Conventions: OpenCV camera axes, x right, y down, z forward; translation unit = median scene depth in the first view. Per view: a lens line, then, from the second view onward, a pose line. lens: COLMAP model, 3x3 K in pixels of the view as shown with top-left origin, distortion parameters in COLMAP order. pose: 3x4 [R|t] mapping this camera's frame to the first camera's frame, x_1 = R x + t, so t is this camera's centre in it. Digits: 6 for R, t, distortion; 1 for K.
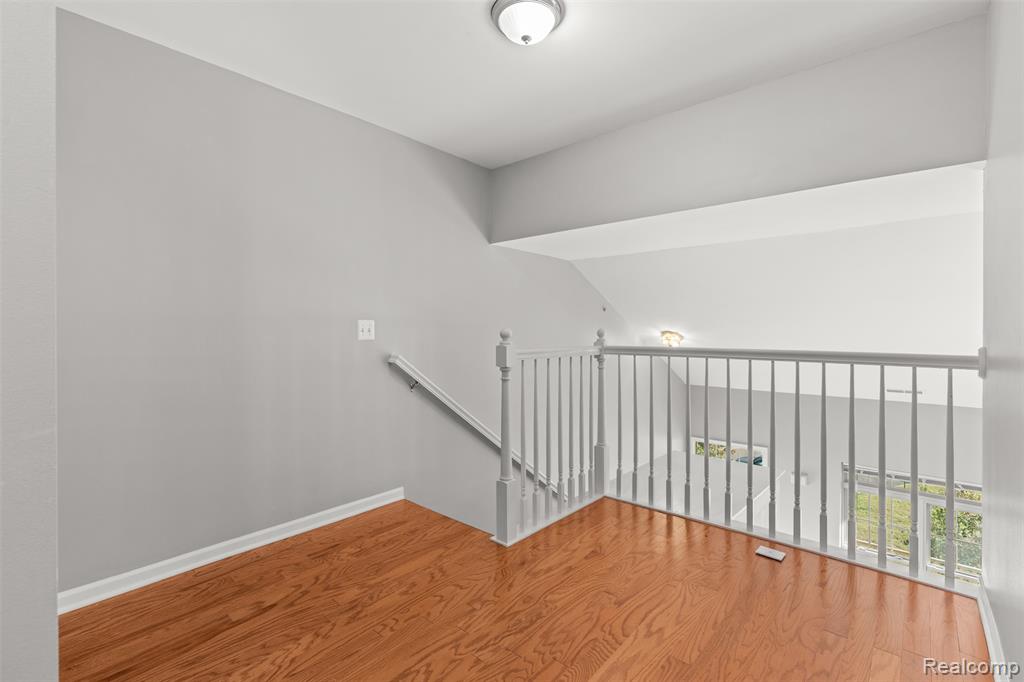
lens RADIAL K [[459.7, 0, 512.4], [0, 459.7, 333.5], [0, 0, 1]] dist [-0.007267, 0.000508]
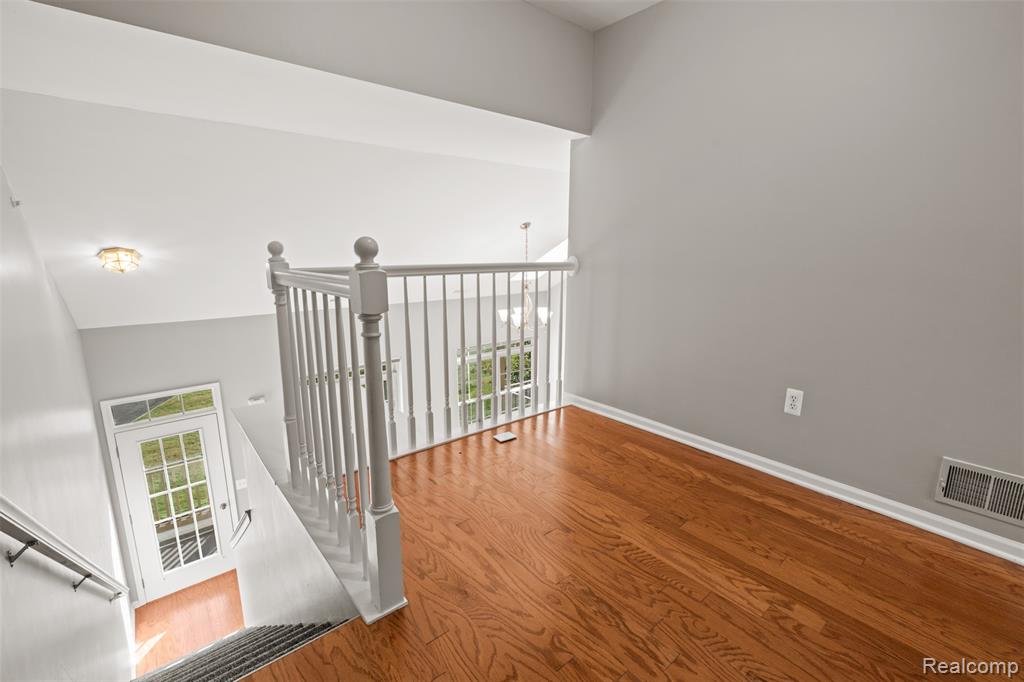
lens RADIAL K [[459.7, 0, 512.8], [0, 459.7, 343.9], [0, 0, 1]] dist [-0.007267, 0.000508]
pose [[0.133751, -0.200185, 0.970586, -0.573822], [0.006908, 0.979550, 0.201082, 0.005381], [-0.990991, -0.020190, 0.132399, 0.878529]]
